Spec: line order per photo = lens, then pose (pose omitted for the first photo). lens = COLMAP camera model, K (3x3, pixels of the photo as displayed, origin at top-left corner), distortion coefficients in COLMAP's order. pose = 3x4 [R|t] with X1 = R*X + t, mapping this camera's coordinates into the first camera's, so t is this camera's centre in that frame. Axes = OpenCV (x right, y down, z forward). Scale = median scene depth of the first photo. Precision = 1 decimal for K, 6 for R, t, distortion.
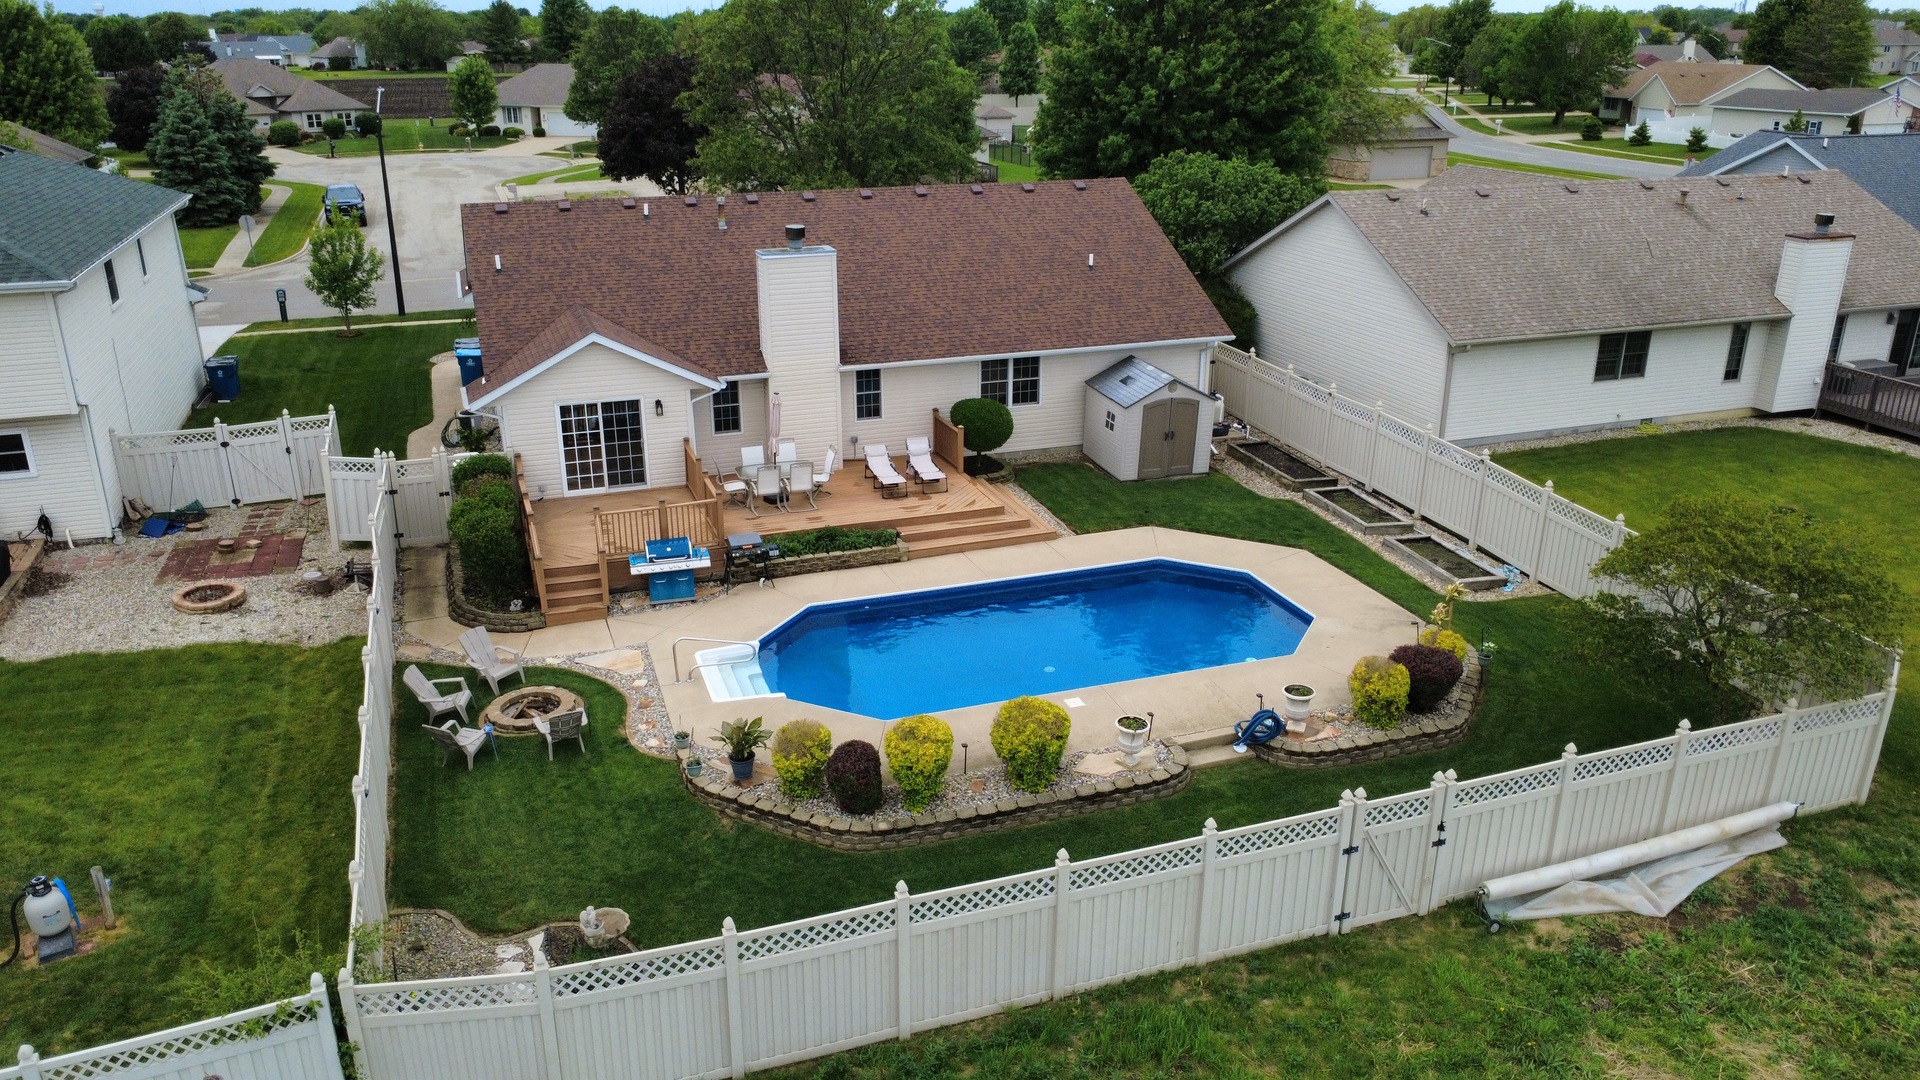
lens RADIAL K [[1412.4, 0, 963.8], [0, 1412.4, 535.2], [0, 0, 1]] dist [0.002533, -0.010057]
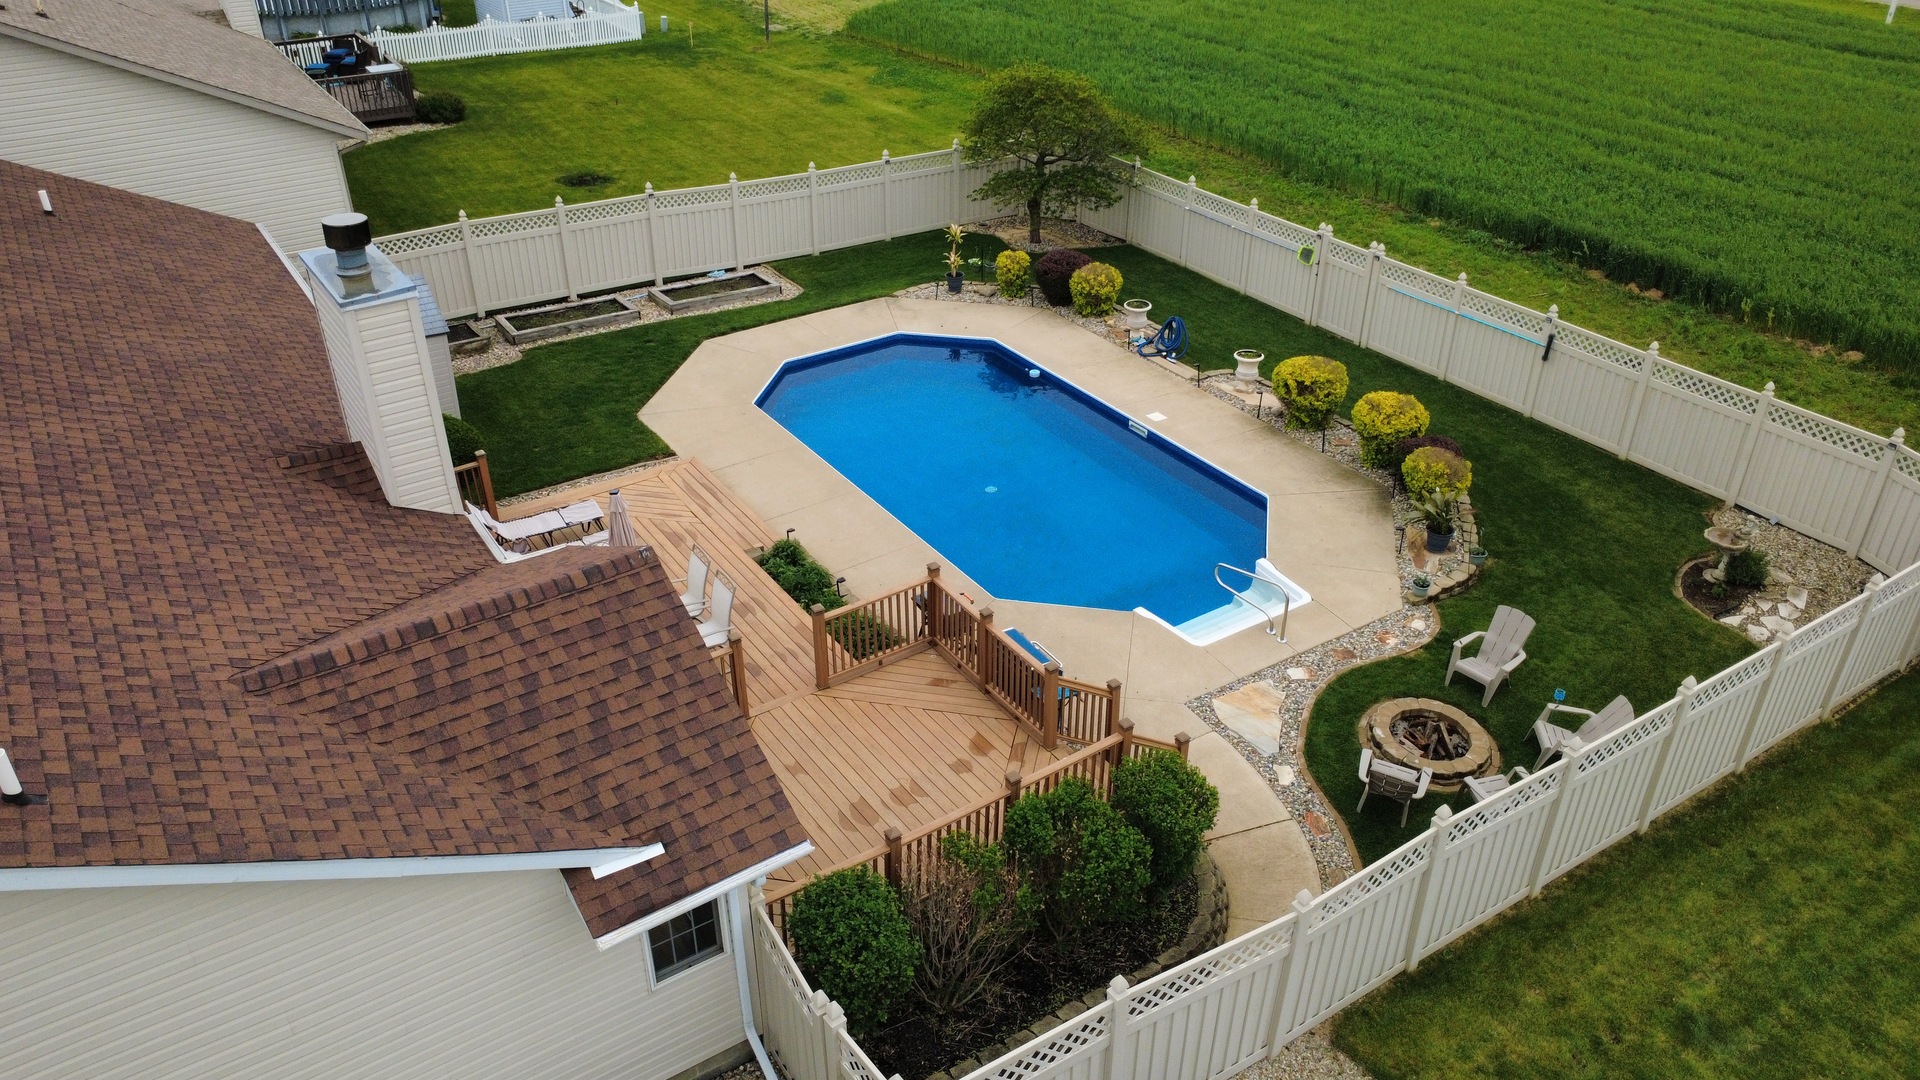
lens RADIAL K [[1412.4, 0, 957.2], [0, 1412.4, 543.0], [0, 0, 1]] dist [0.002533, -0.010057]
pose [[-0.235559, -0.501639, 0.832388, -0.606437], [0.337954, 0.760757, 0.554109, -0.332560], [-0.911207, 0.411835, -0.009672, 0.892062]]
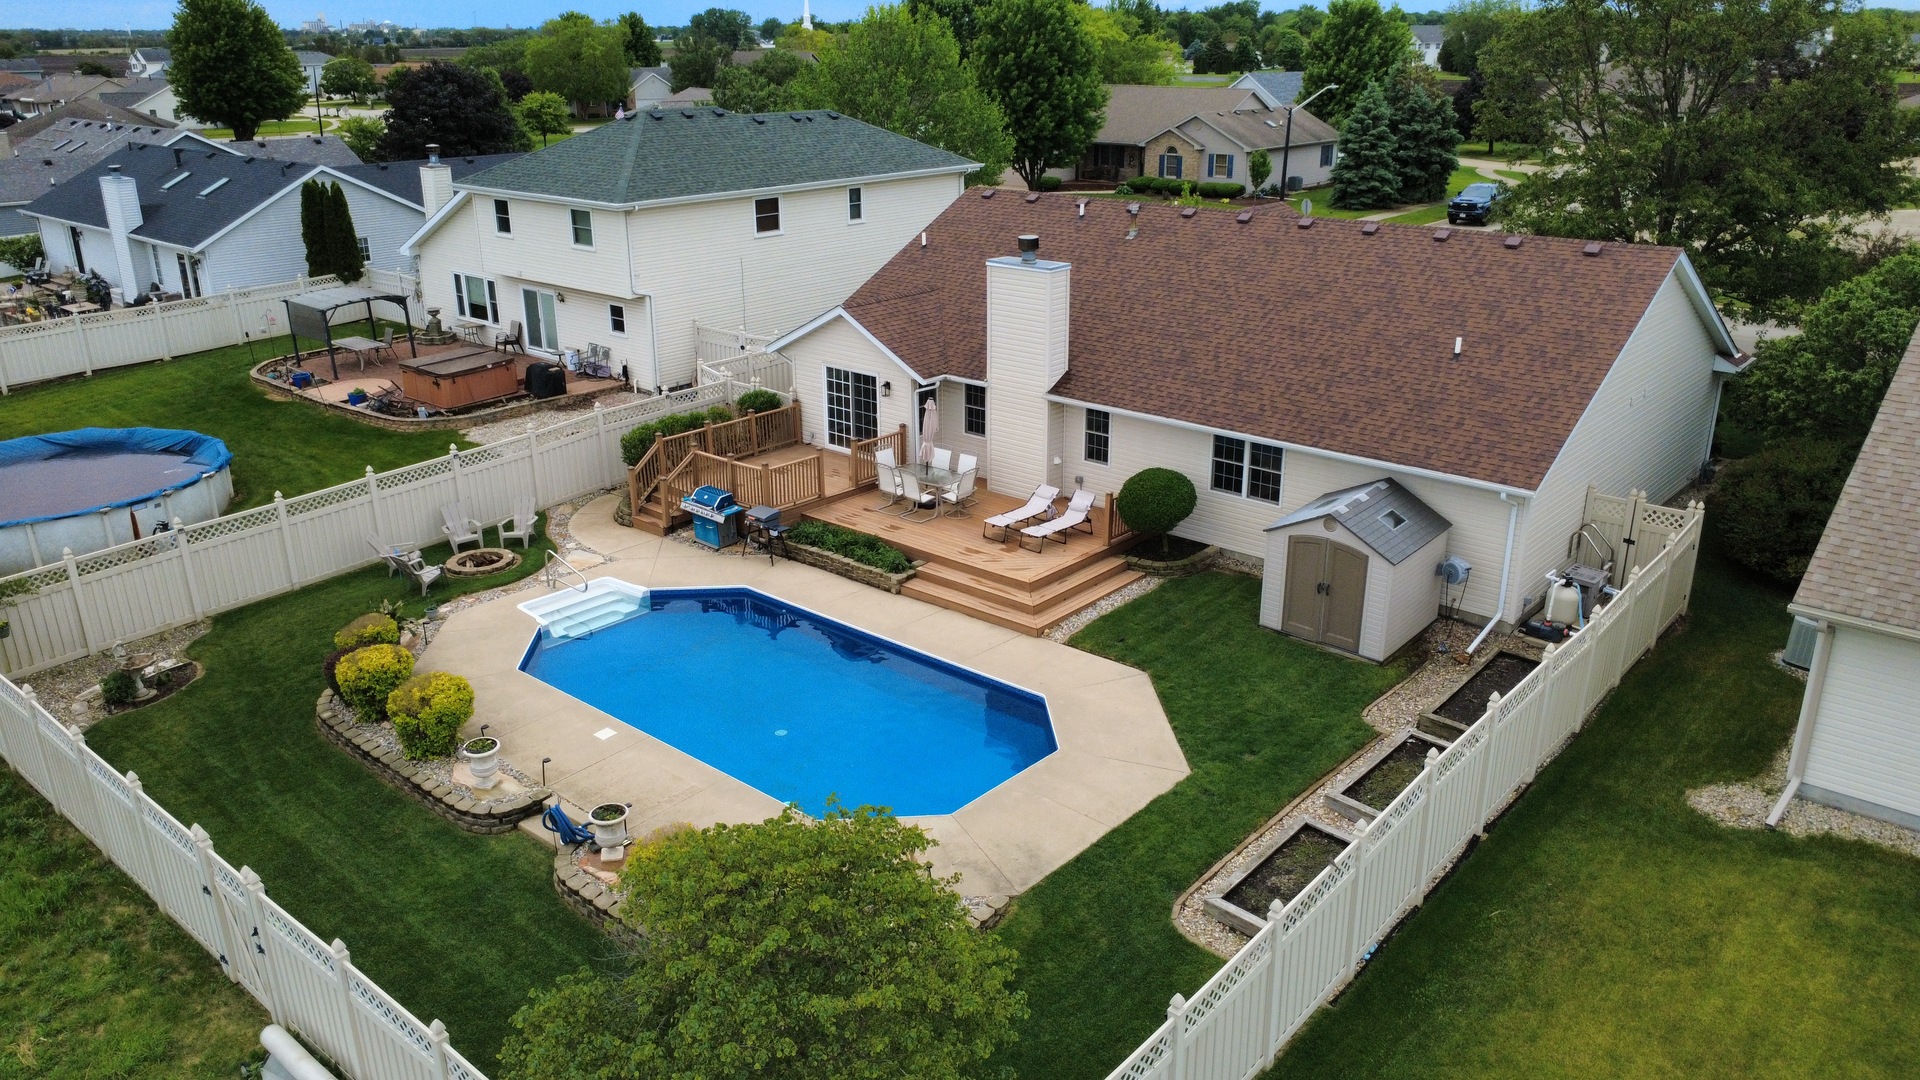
lens RADIAL K [[1412.4, 0, 964.3], [0, 1412.4, 540.2], [0, 0, 1]] dist [0.002533, -0.010057]
pose [[0.487788, 0.297427, -0.820731, 0.707903], [-0.294094, 0.941199, 0.166294, -0.176770], [0.821932, 0.160256, 0.546577, 0.496001]]
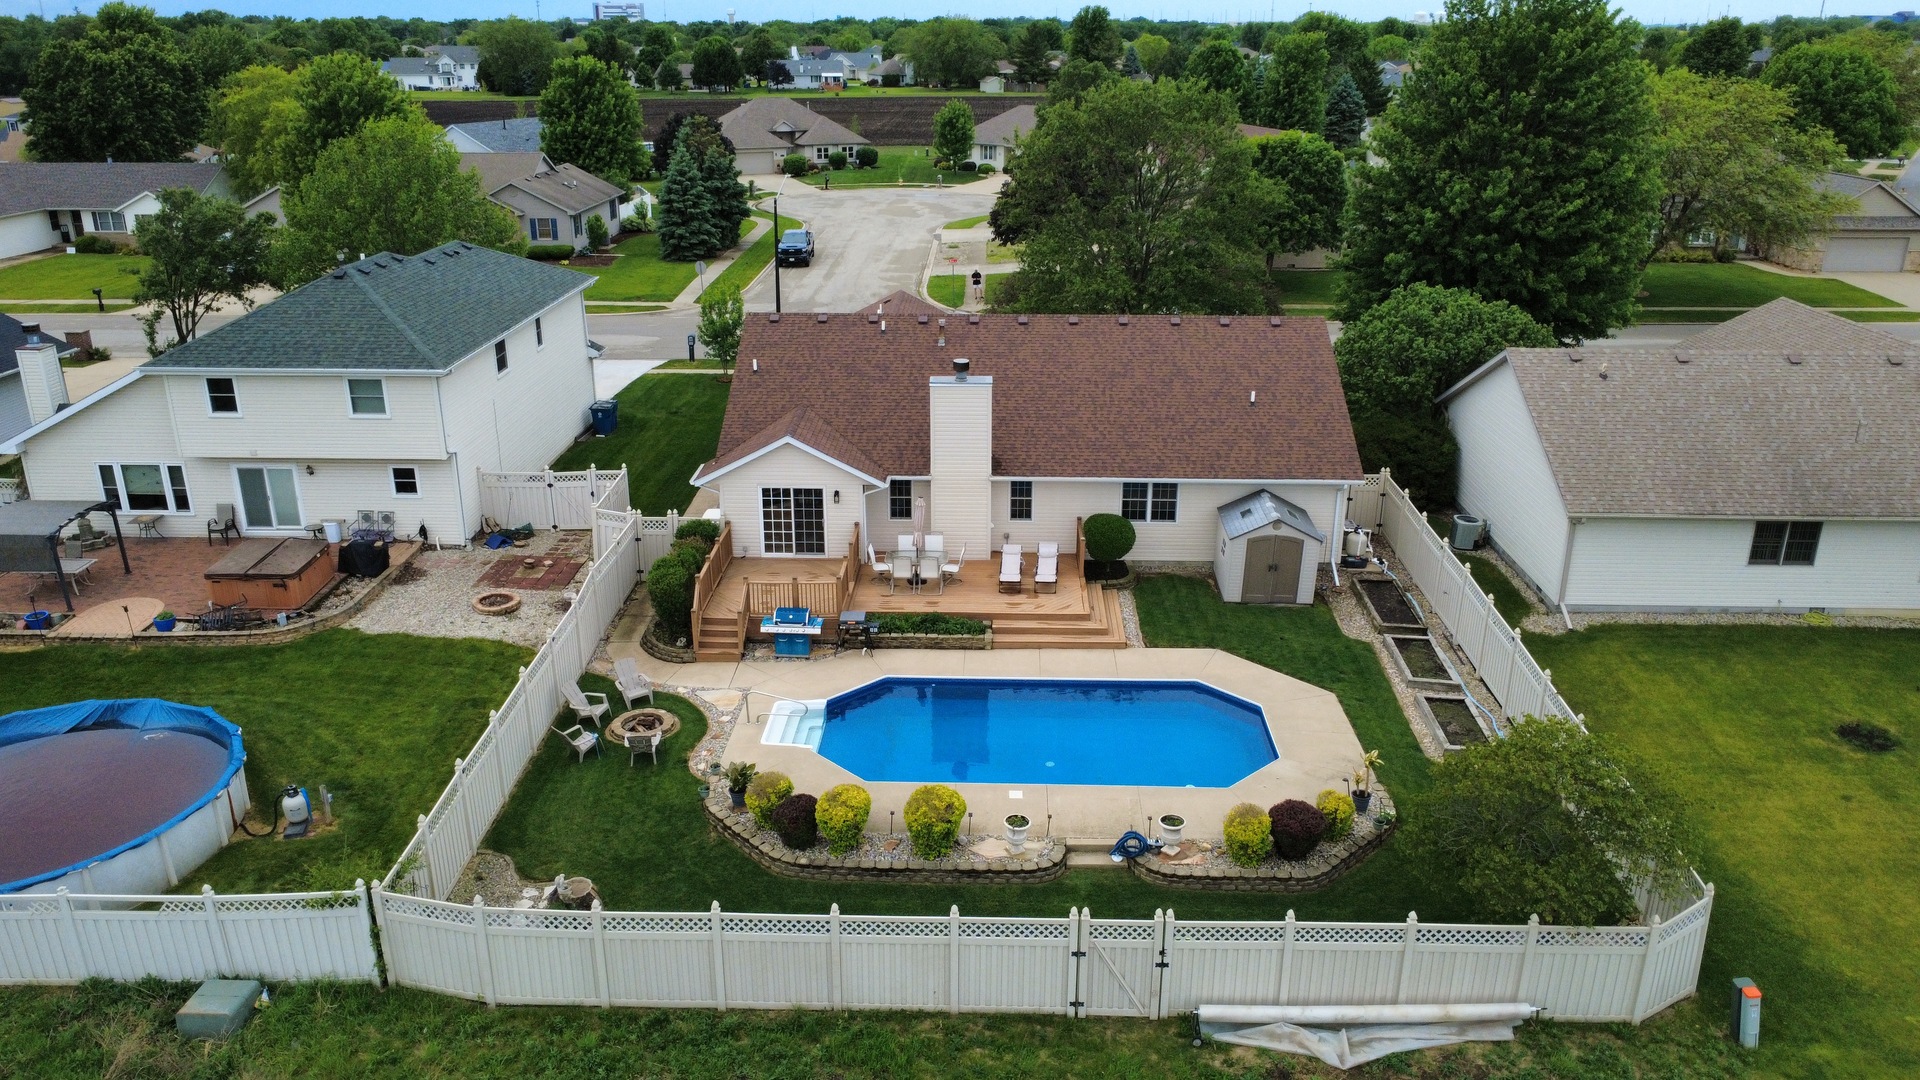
lens RADIAL K [[1412.4, 0, 962.9], [0, 1412.4, 543.5], [0, 0, 1]] dist [0.002533, -0.010057]
pose [[0.931263, 0.127984, -0.341129, 0.325861], [-0.126461, 0.991610, 0.026799, -0.097440], [0.341696, 0.018182, 0.939634, -0.145854]]
